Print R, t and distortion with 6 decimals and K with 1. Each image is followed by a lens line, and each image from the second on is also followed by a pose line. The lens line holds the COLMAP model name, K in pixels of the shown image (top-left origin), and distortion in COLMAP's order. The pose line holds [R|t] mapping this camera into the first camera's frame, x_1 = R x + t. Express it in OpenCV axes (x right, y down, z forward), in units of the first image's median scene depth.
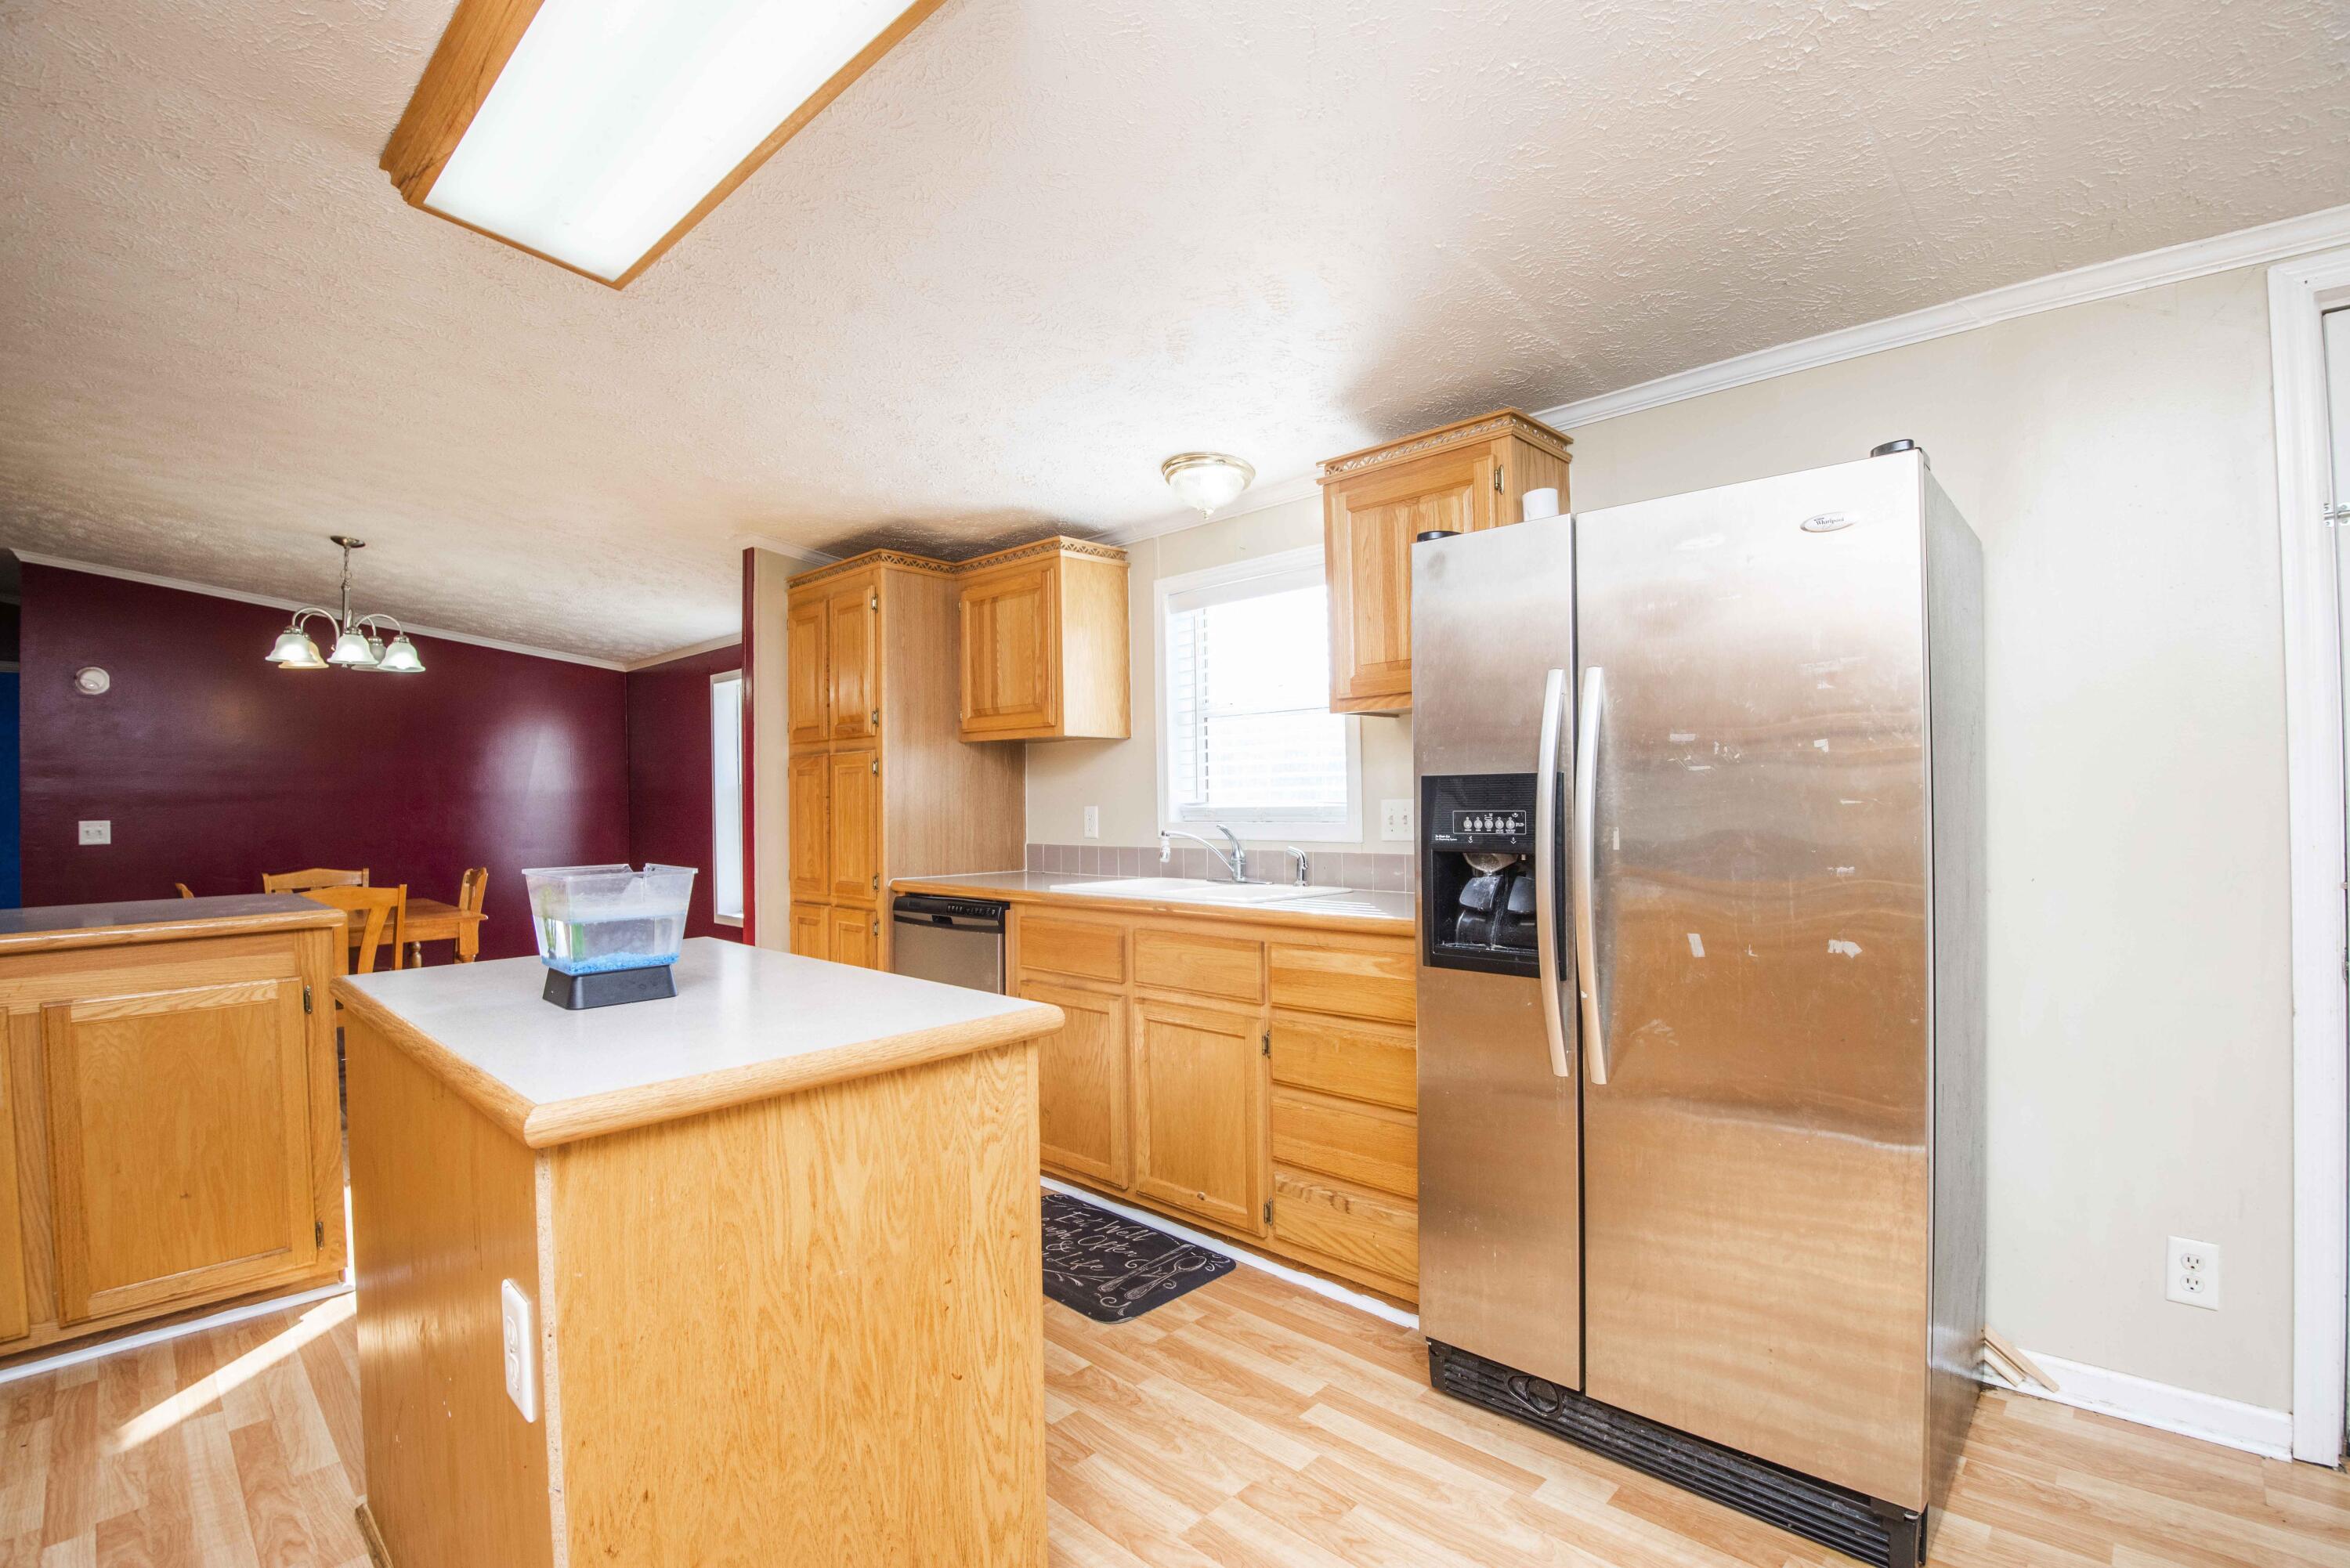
lens RADIAL K [[1086.3, 0, 1168.8], [0, 1086.3, 808.8], [0, 0, 1]] dist [-0.010736, -0.013076]
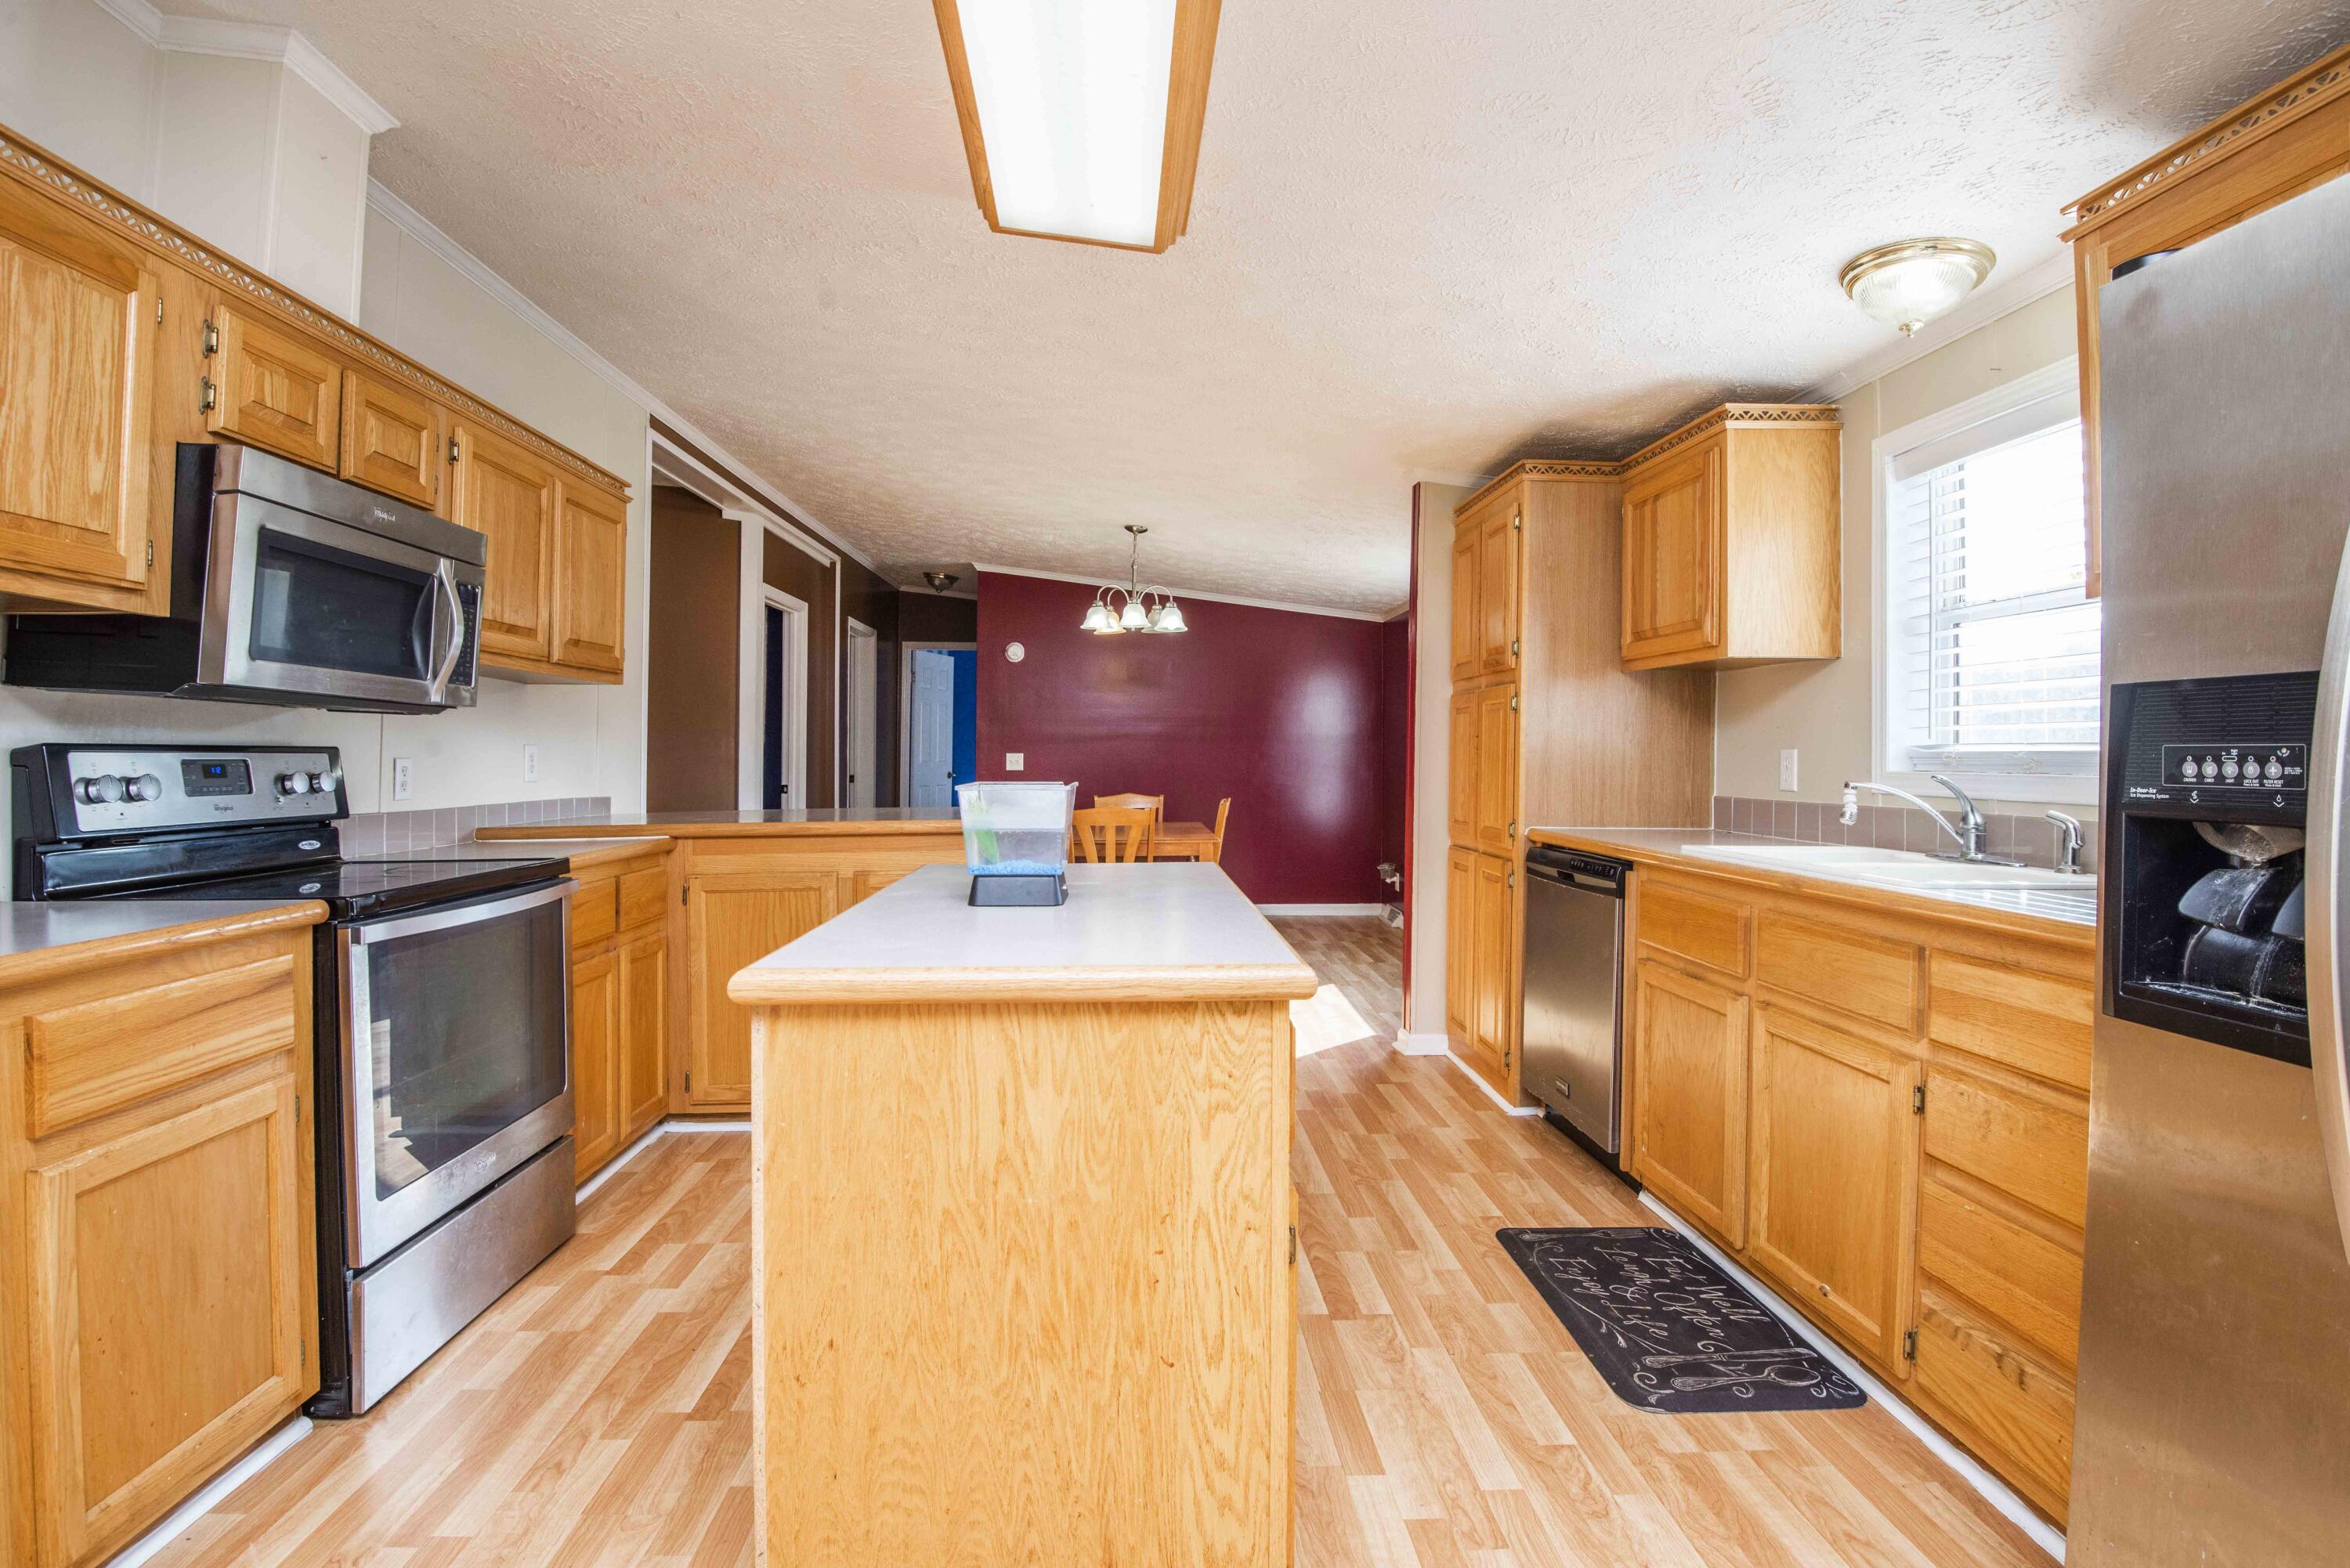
lens RADIAL K [[1086.3, 0, 1132.6], [0, 1086.3, 771.3], [0, 0, 1]] dist [-0.010736, -0.013076]
pose [[0.709146, 0.029866, -0.704428, 0.222957], [-0.023458, 0.999549, 0.018764, 0.014542], [0.704671, 0.003218, 0.709527, 0.199603]]
